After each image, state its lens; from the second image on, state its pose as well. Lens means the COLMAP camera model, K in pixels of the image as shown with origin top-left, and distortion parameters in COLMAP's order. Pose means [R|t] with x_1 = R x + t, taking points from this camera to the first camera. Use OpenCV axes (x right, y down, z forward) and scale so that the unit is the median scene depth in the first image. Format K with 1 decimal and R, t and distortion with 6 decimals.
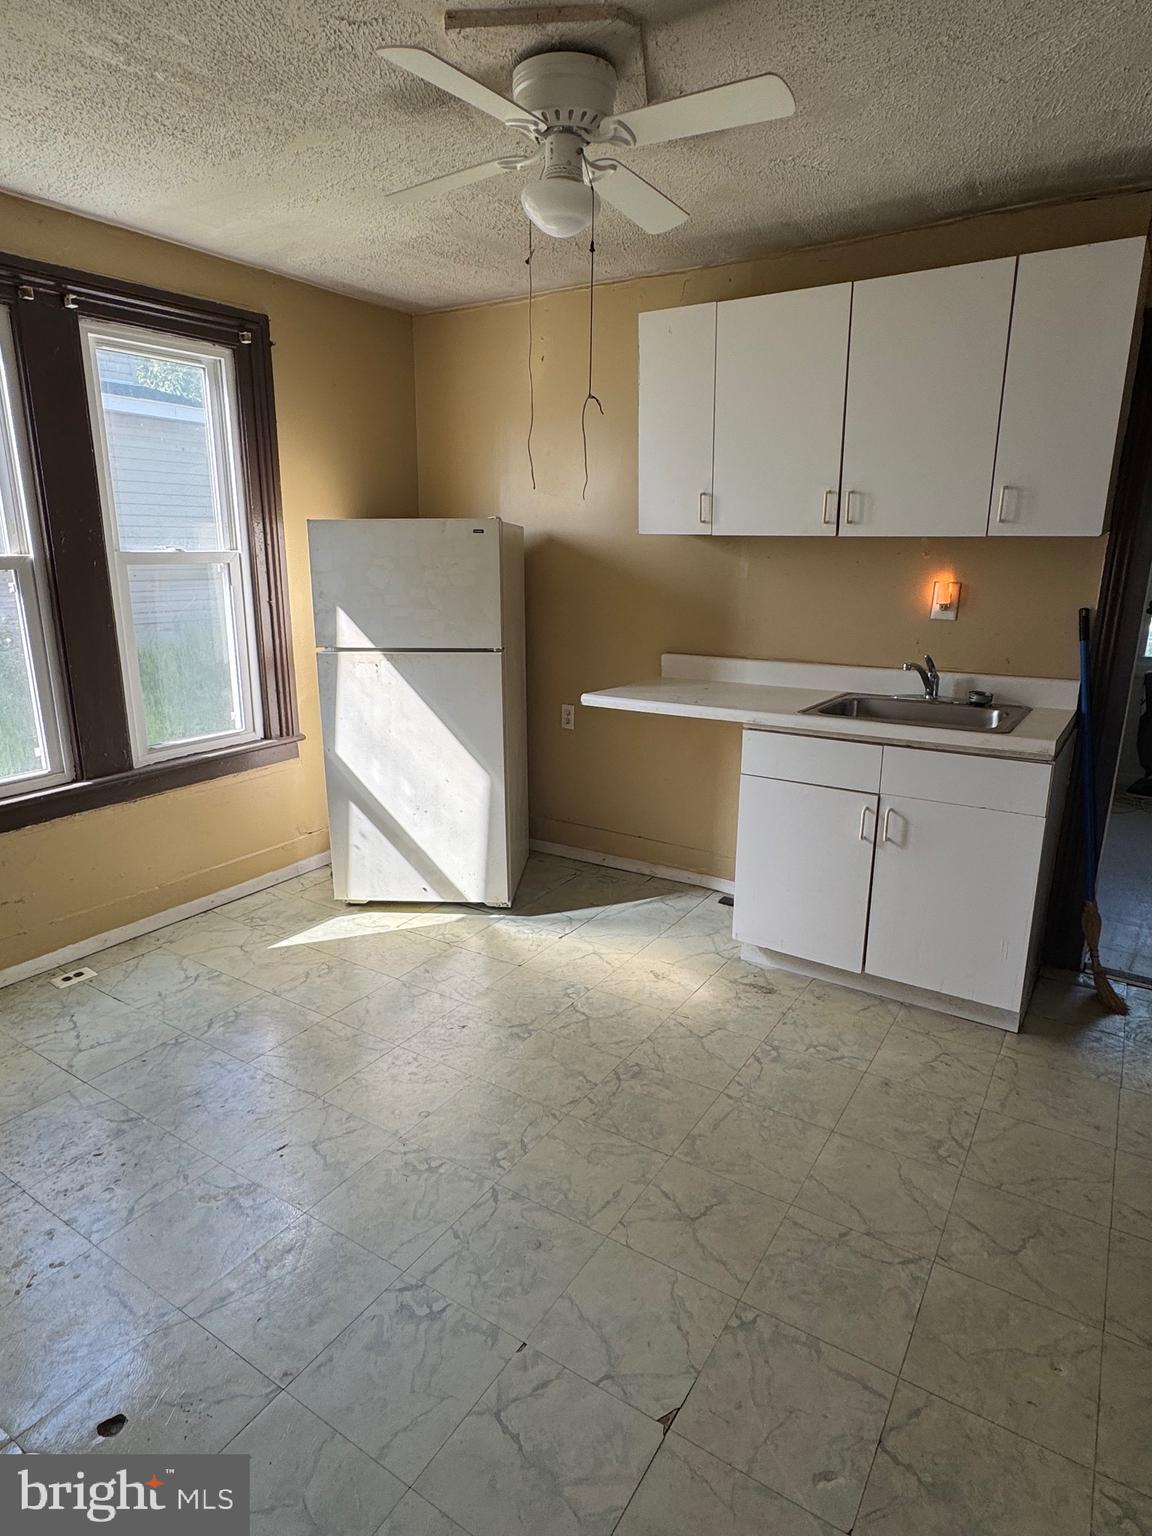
lens RADIAL K [[866.0, 0, 576.0], [0, 866.0, 768.0], [0, 0, 1]] dist [0.000544, 0.001886]
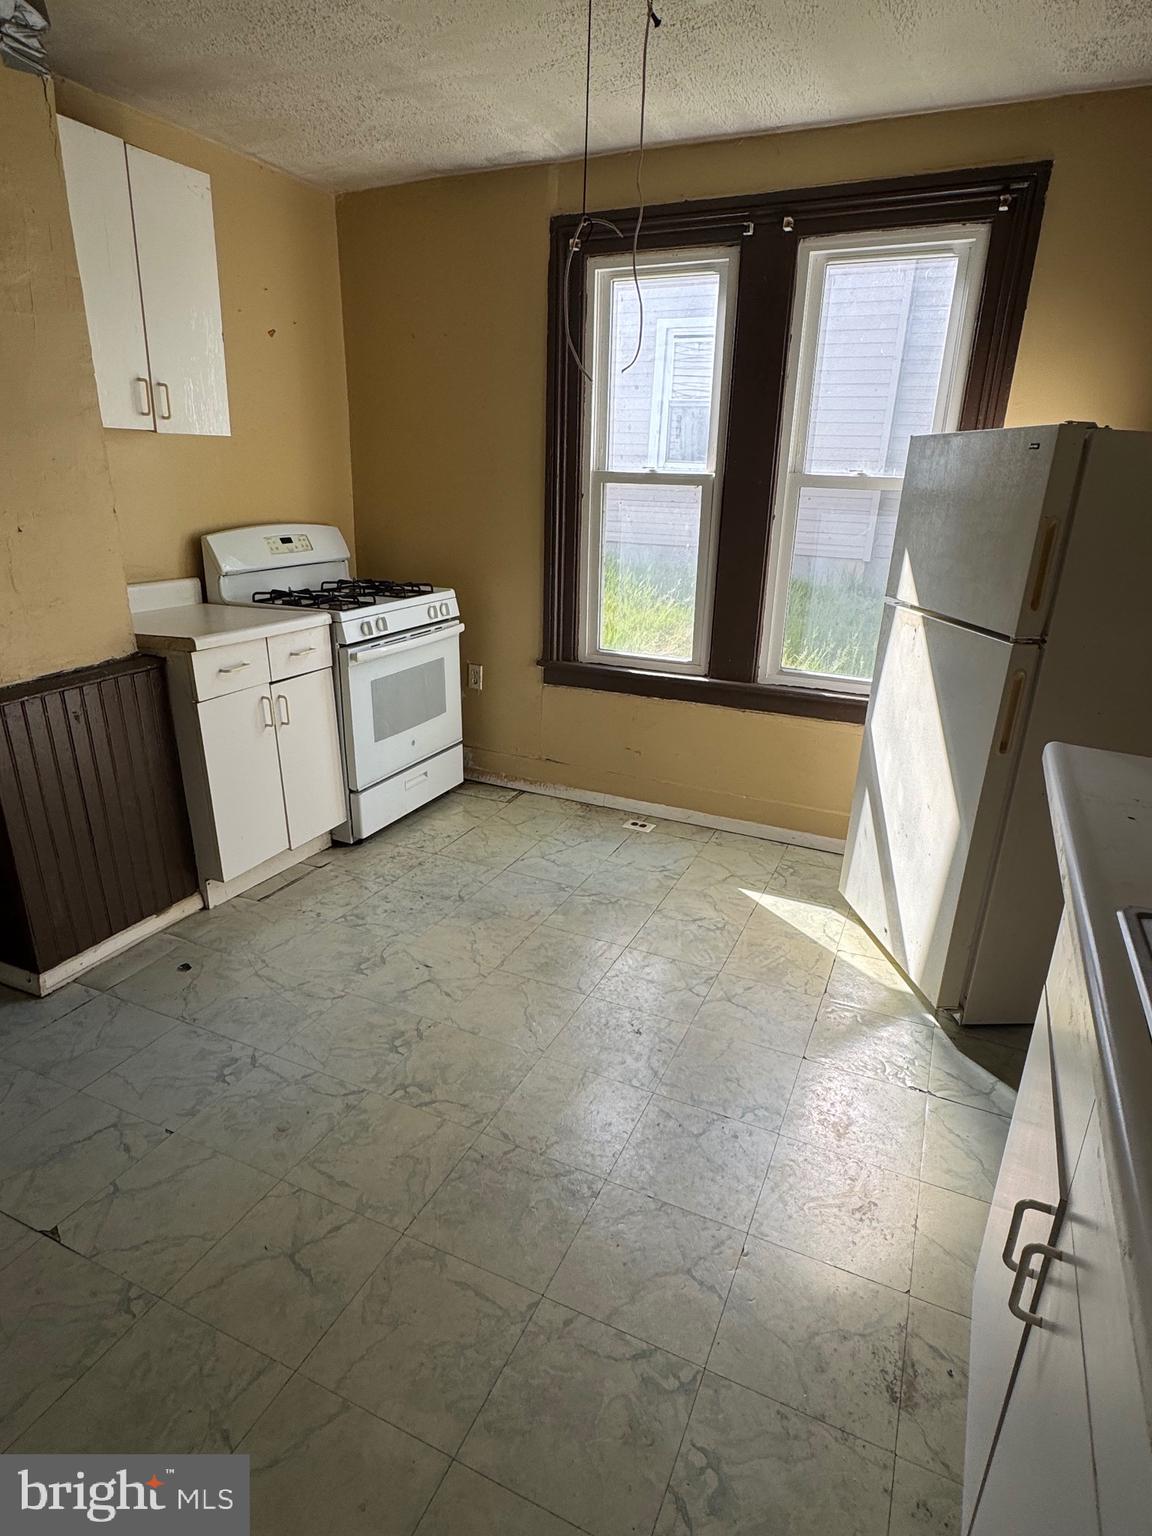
lens RADIAL K [[866.0, 0, 576.0], [0, 866.0, 768.0], [0, 0, 1]] dist [0.000544, 0.001886]
pose [[0.145092, 0.327200, -0.933750, 0.507314], [-0.273766, 0.920167, 0.279901, -0.146820], [0.950789, 0.215018, 0.223085, 0.606371]]
